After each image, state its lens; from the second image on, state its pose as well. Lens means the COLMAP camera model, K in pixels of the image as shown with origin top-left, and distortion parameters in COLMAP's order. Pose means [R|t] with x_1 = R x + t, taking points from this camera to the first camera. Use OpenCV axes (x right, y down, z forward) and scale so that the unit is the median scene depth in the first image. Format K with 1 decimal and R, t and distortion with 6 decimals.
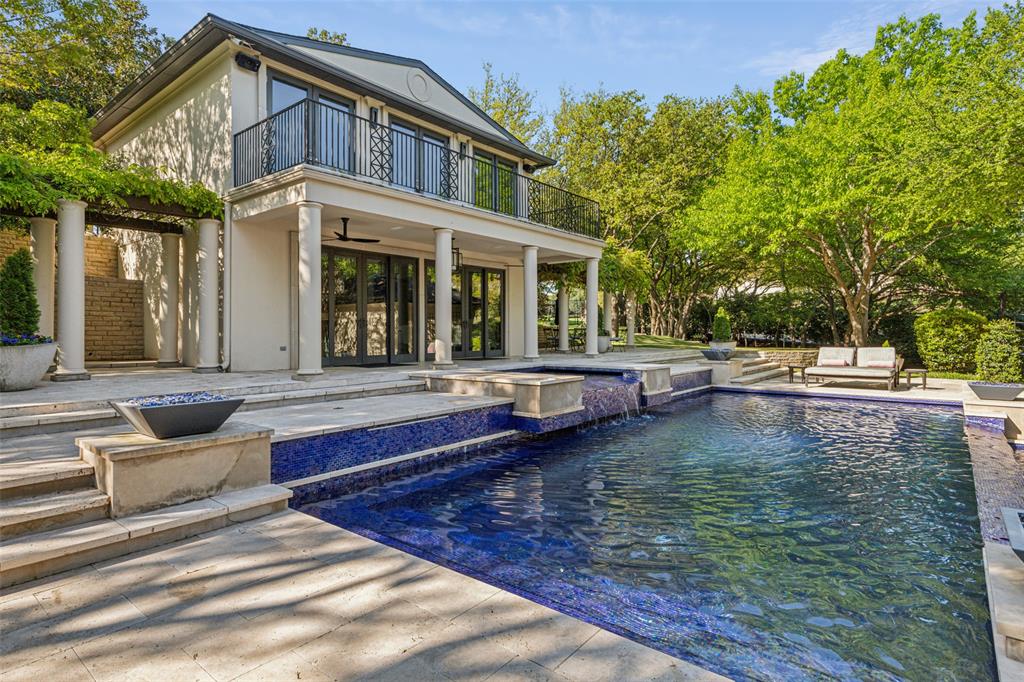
lens RADIAL K [[539.2, 0, 508.6], [0, 539.2, 335.7], [0, 0, 1]] dist [0.001036, 0.000265]
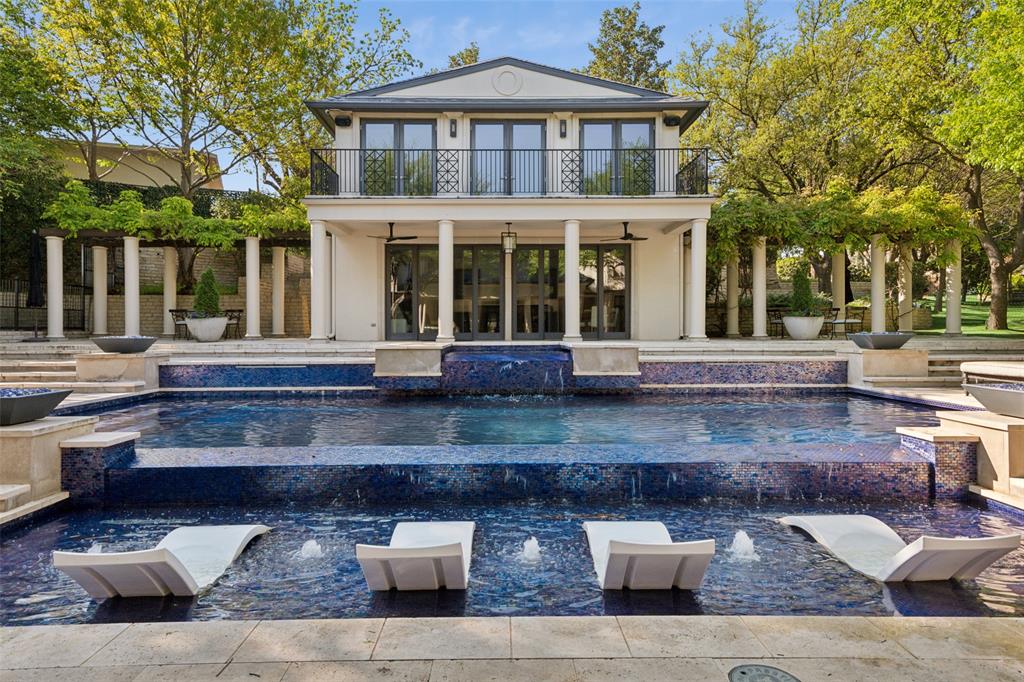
lens RADIAL K [[623.1, 0, 510.5], [0, 623.1, 353.6], [0, 0, 1]] dist [0.025111, -0.000009]
pose [[0.647984, 0.028794, -0.761110, 0.985045], [-0.004135, 0.999403, 0.034288, 0.039559], [0.761643, -0.019071, 0.647716, 0.240139]]
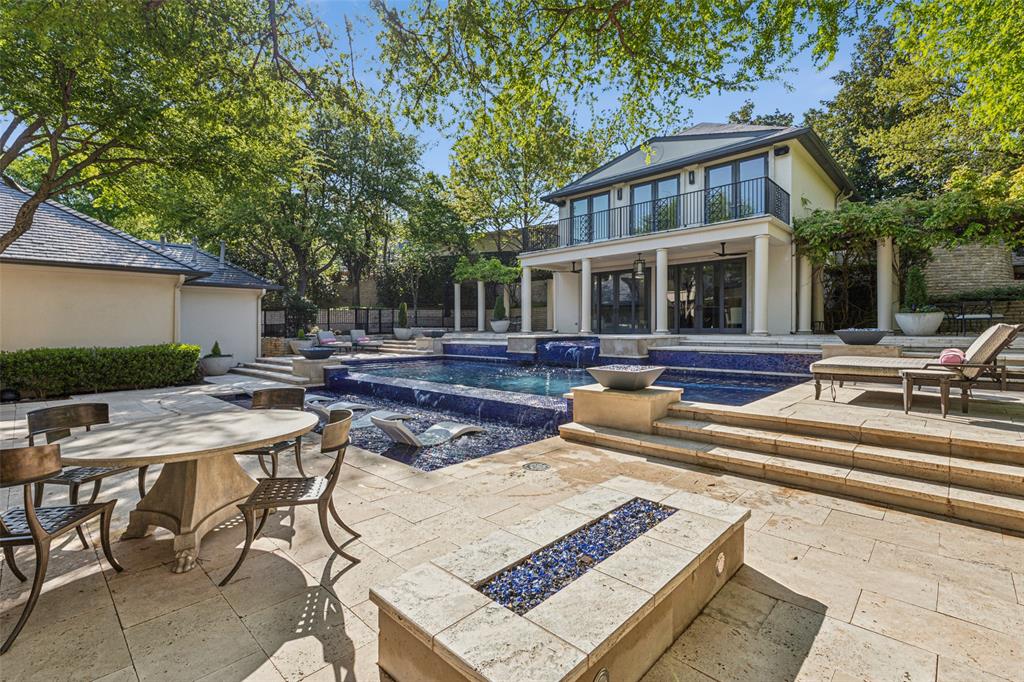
lens RADIAL K [[470.6, 0, 512.3], [0, 470.6, 326.8], [0, 0, 1]] dist [0.018117, -0.000052]
pose [[-0.071812, 0.001981, -0.997416, 1.492670], [-0.000507, 0.999998, 0.002023, 0.031899], [0.997418, 0.000651, -0.071811, 0.862450]]
